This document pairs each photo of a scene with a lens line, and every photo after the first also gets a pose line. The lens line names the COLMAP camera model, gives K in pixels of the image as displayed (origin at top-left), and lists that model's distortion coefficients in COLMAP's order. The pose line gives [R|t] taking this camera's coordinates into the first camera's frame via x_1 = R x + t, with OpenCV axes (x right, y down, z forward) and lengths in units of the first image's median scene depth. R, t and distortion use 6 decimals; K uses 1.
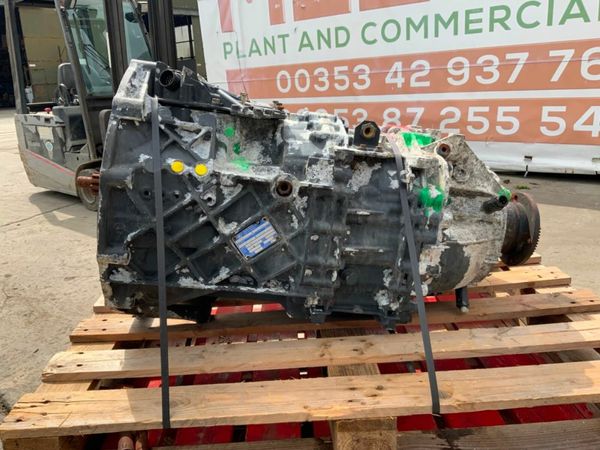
lens RADIAL K [[502.6, 0, 298.2], [0, 502.6, 225.1], [0, 0, 1]] dist [0.031974, -0.066618]
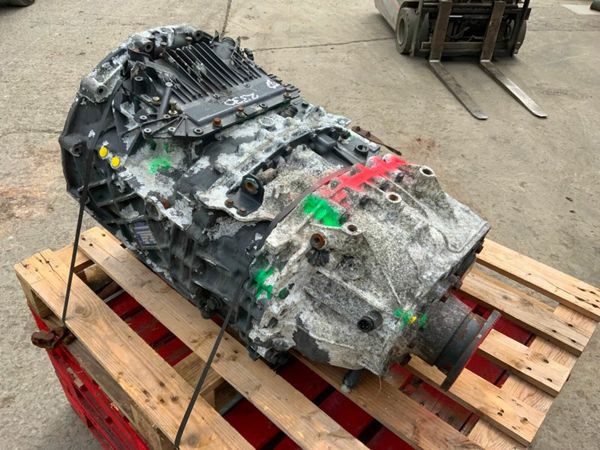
lens RADIAL K [[502.6, 0, 298.2], [0, 502.6, 225.1], [0, 0, 1]] dist [0.031974, -0.066618]
pose [[0.709416, 0.468604, -0.526440, 0.687267], [-0.257831, 0.867723, 0.424948, -0.514163], [0.655936, -0.165732, 0.736397, 0.351728]]
